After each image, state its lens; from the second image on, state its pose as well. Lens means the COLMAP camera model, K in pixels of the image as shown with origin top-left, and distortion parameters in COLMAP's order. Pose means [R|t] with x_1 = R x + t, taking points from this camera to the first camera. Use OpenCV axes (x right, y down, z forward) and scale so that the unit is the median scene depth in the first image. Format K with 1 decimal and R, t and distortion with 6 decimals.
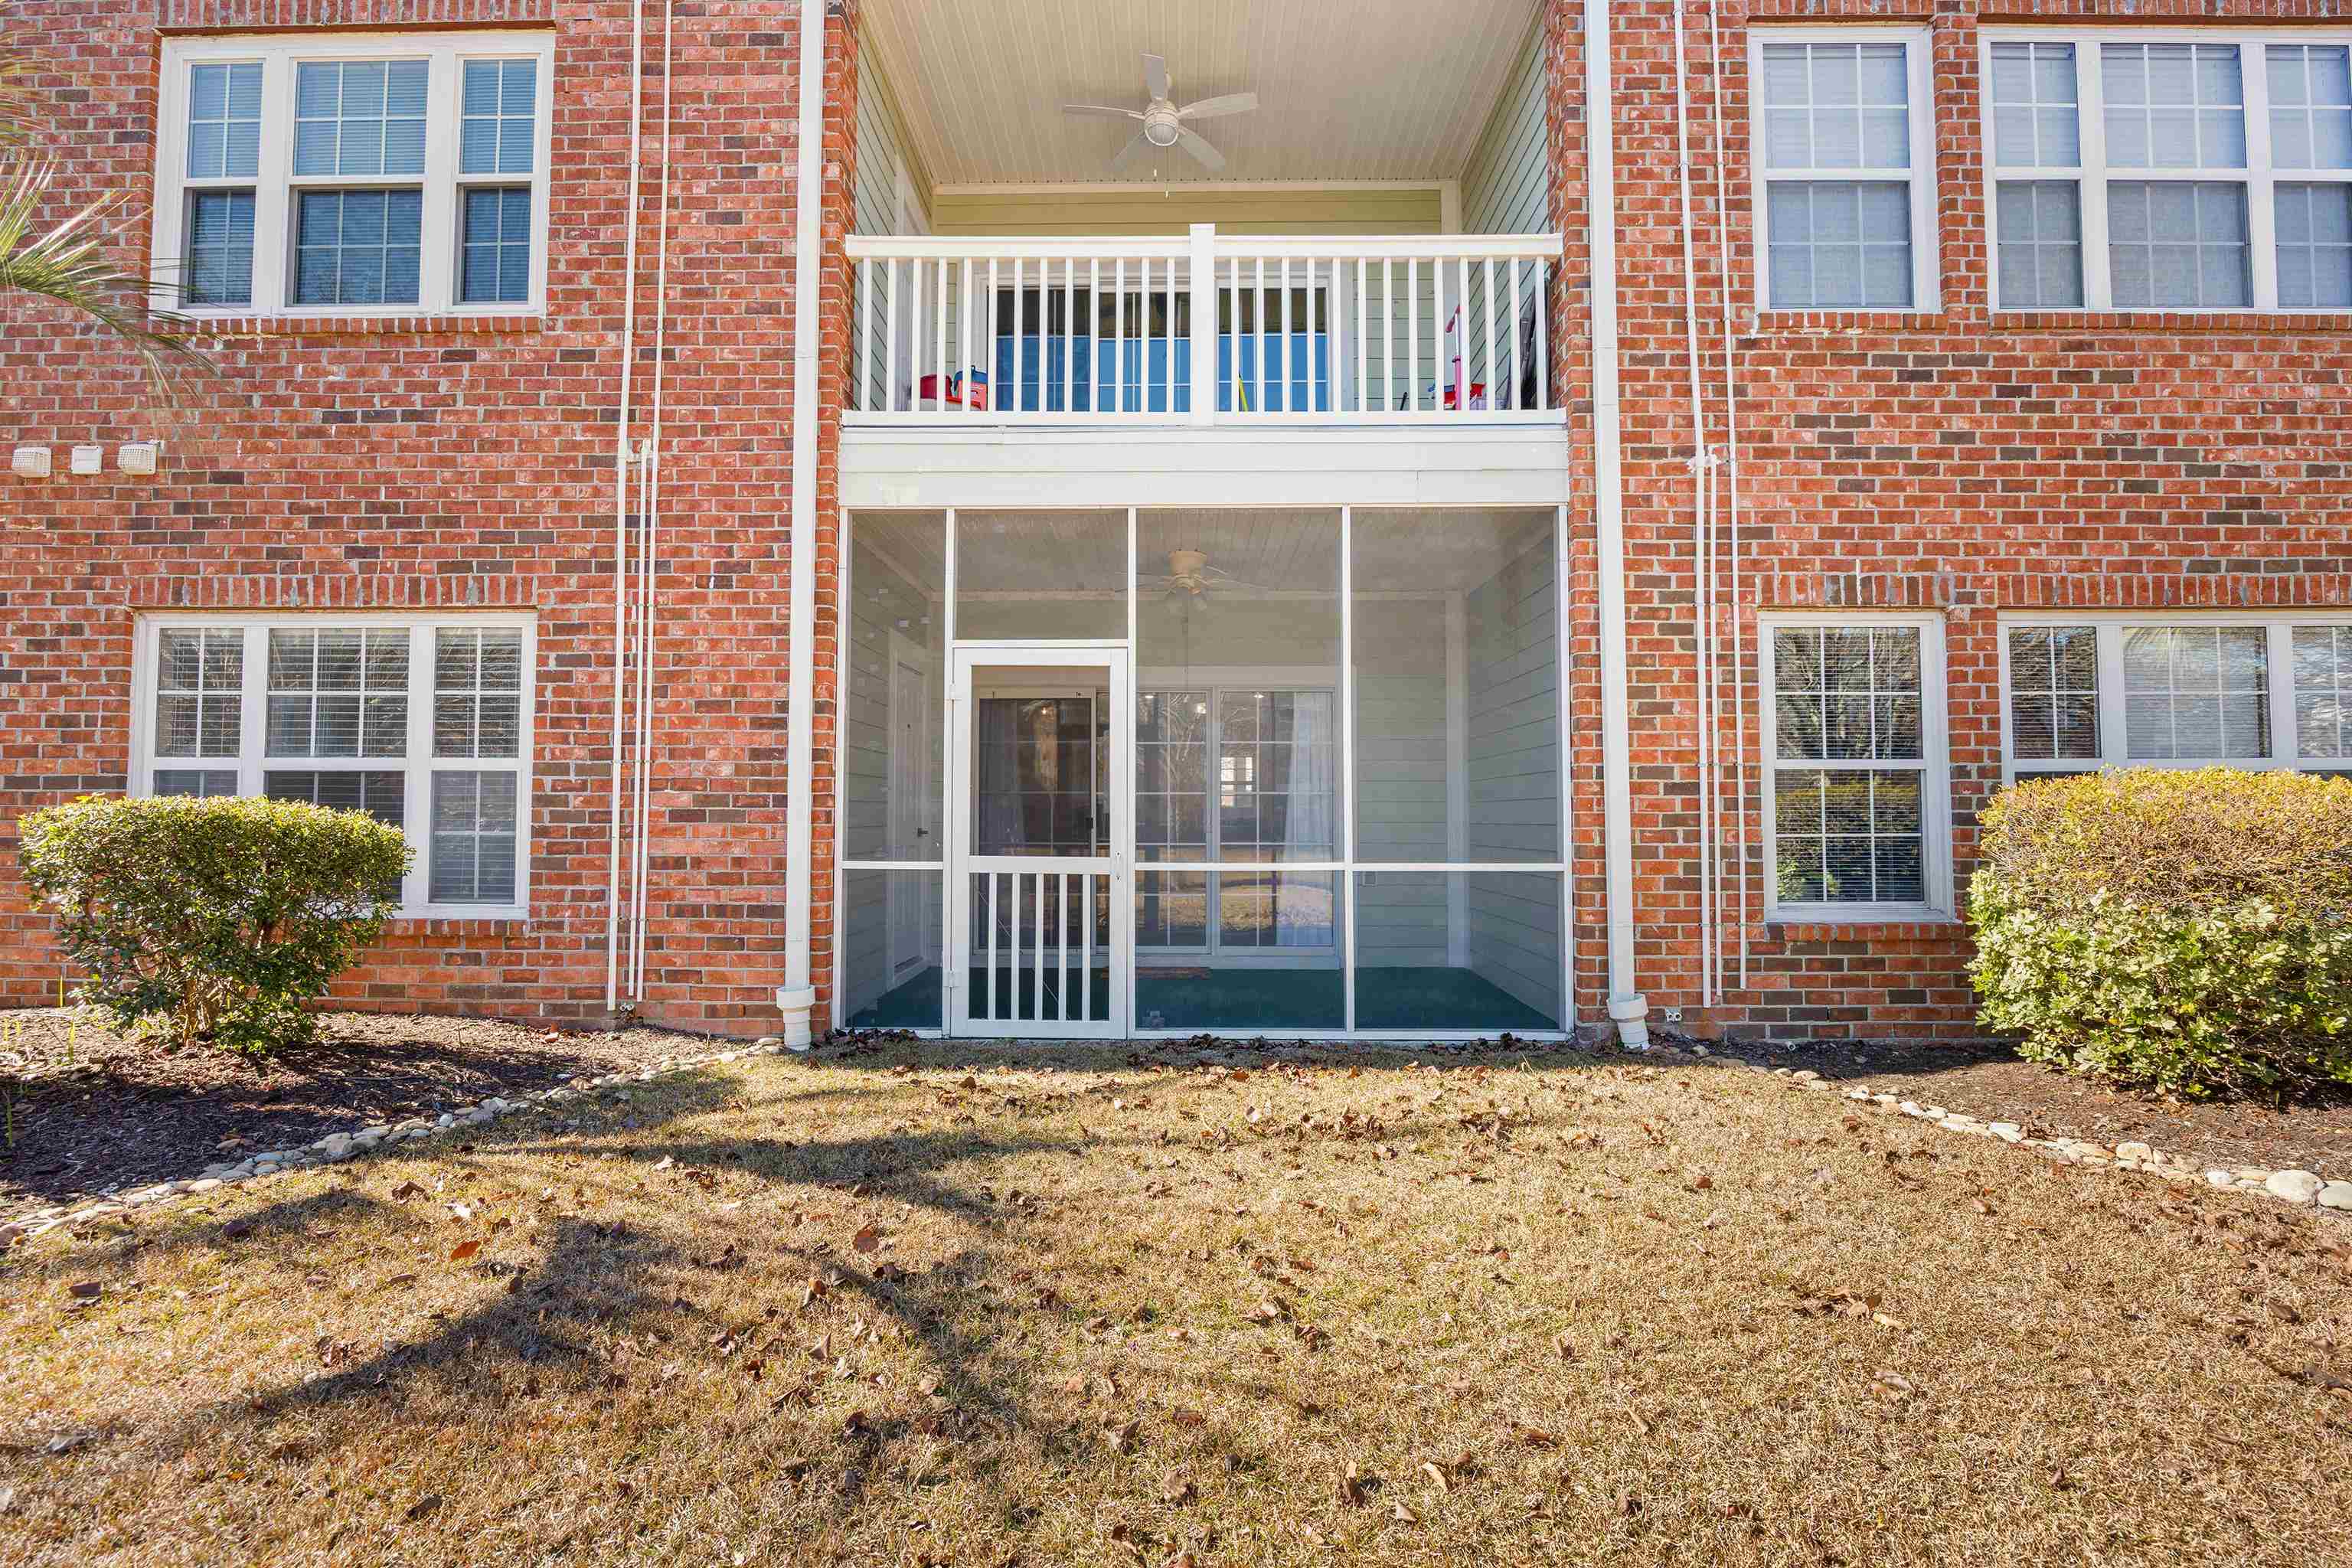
lens RADIAL K [[1108.8, 0, 1175.3], [0, 1108.8, 794.4], [0, 0, 1]] dist [-0.014778, -0.000505]
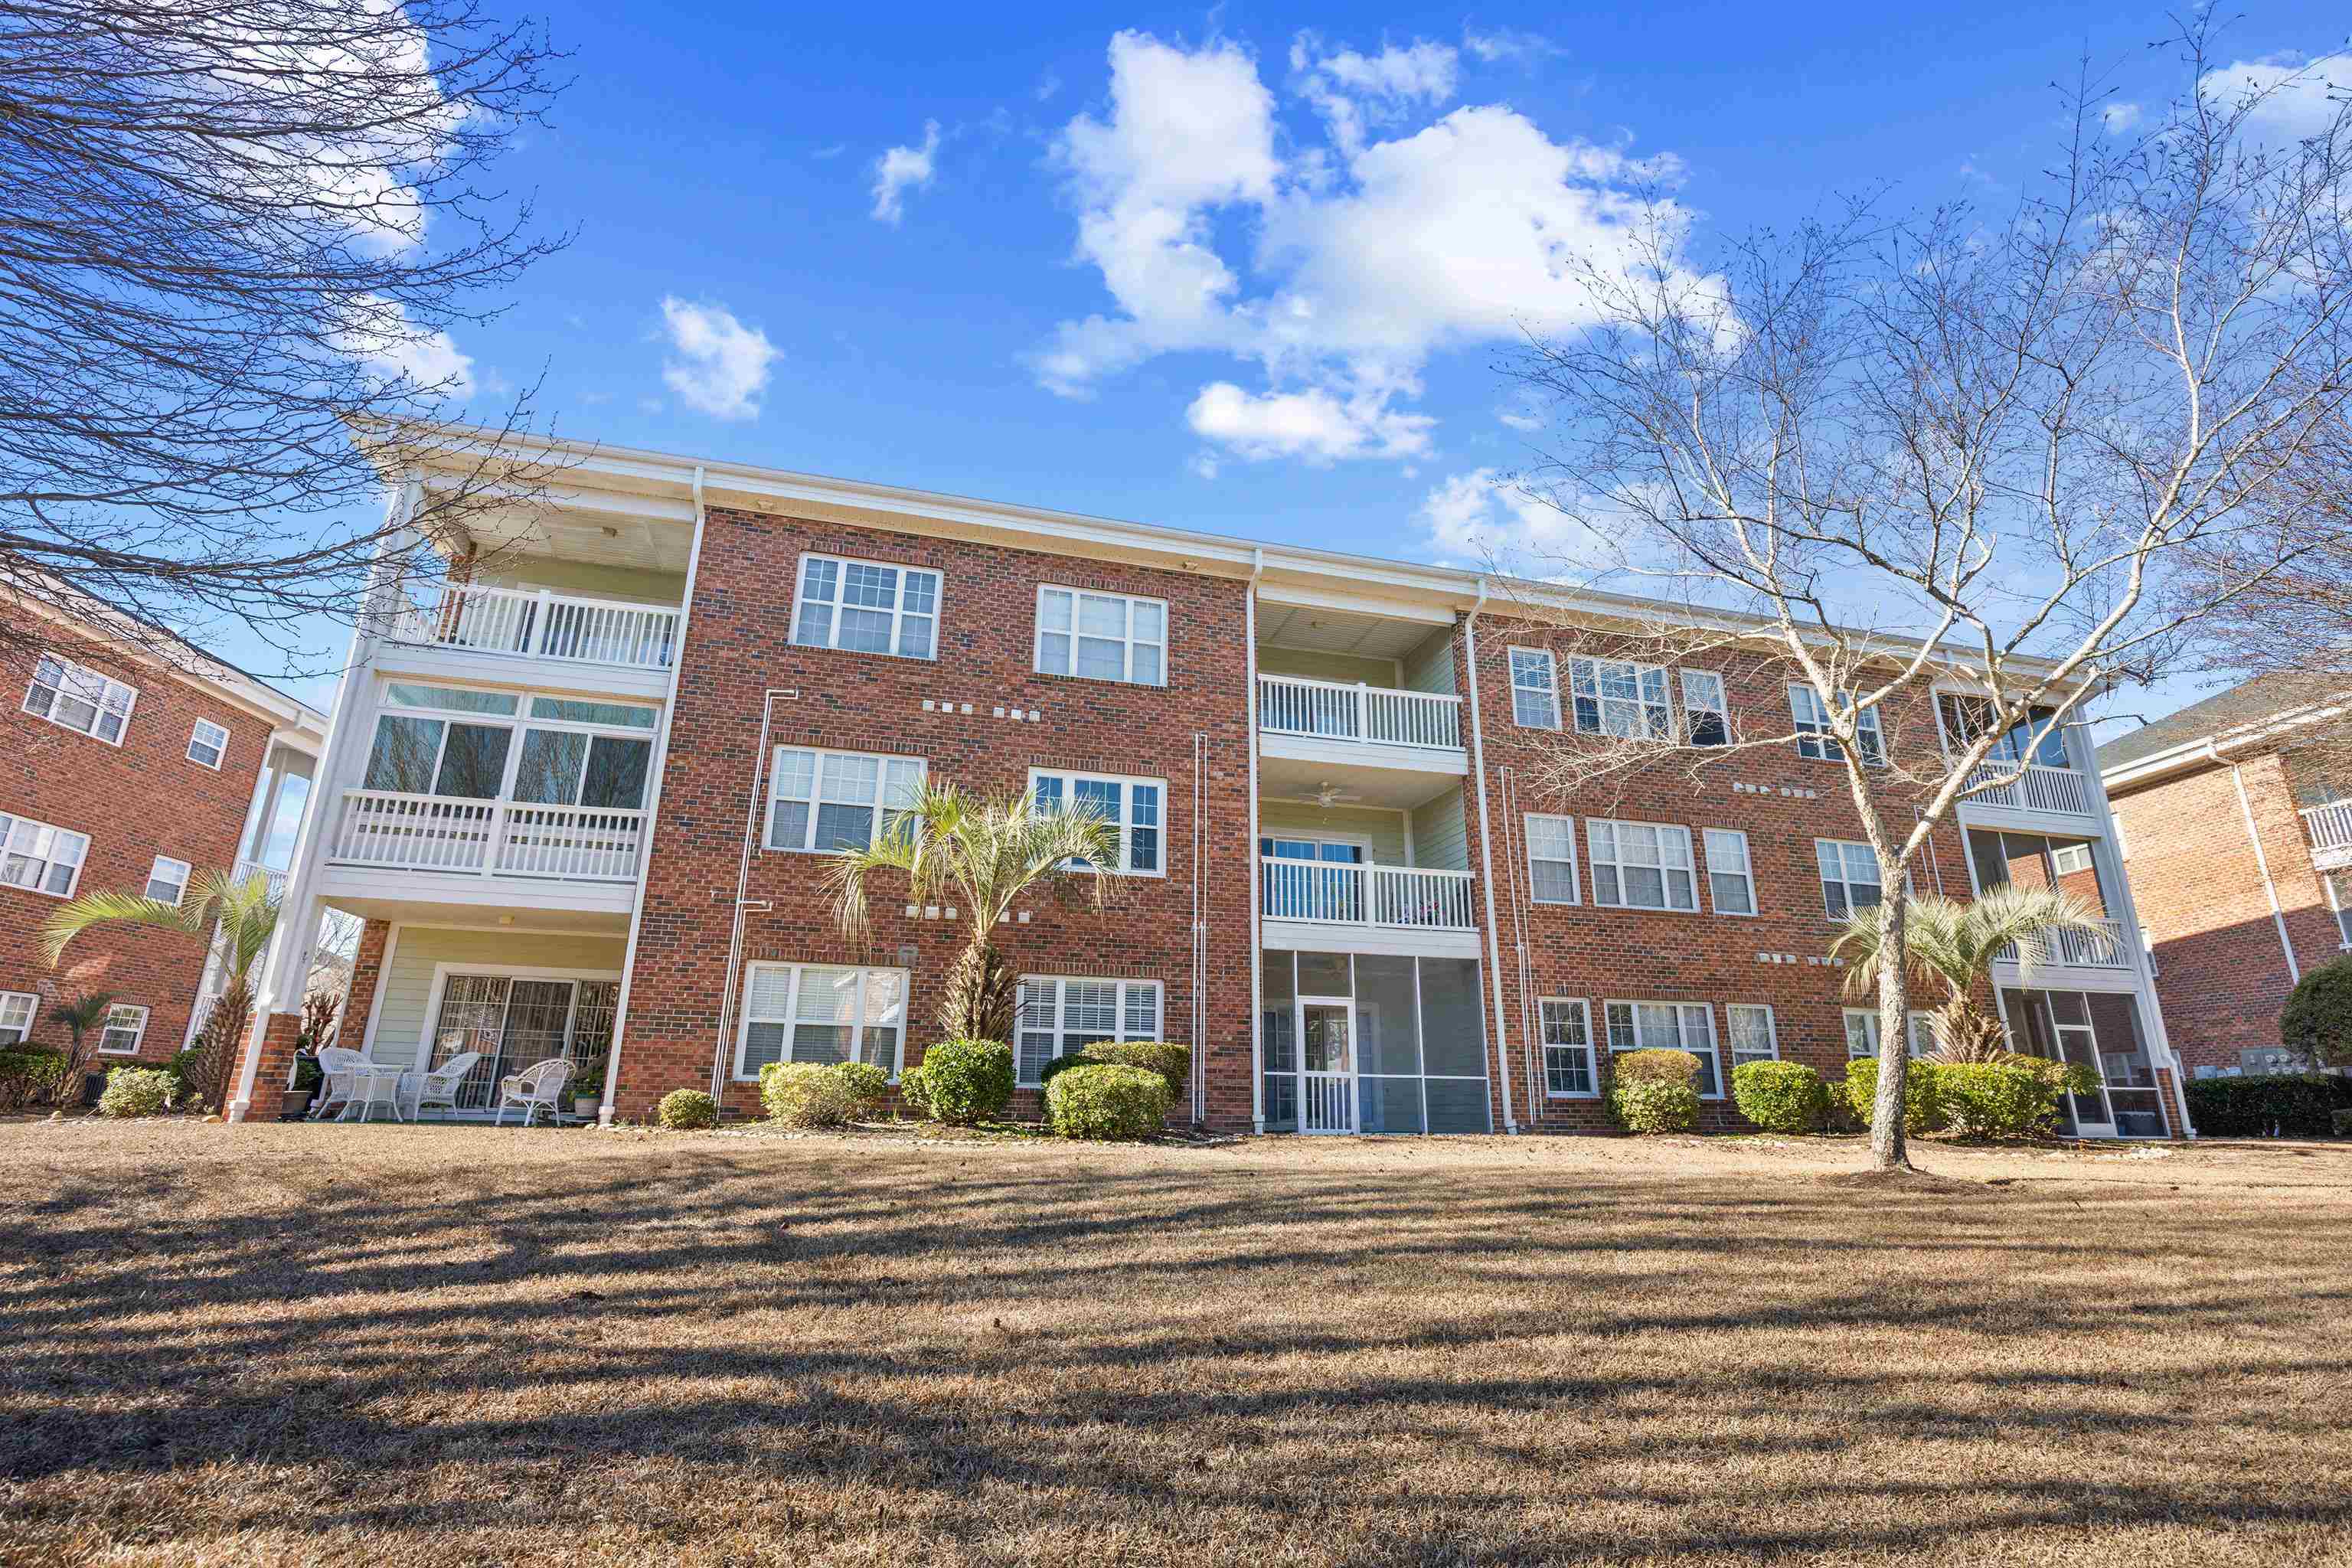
lens RADIAL K [[1082.2, 0, 1174.1], [0, 1082.2, 779.5], [0, 0, 1]] dist [-0.013597, 0.000147]
pose [[0.964454, 0.087864, 0.249215, -1.304756], [-0.021436, 0.966008, -0.257623, 0.055945], [-0.263379, 0.243124, 0.933554, -1.770357]]
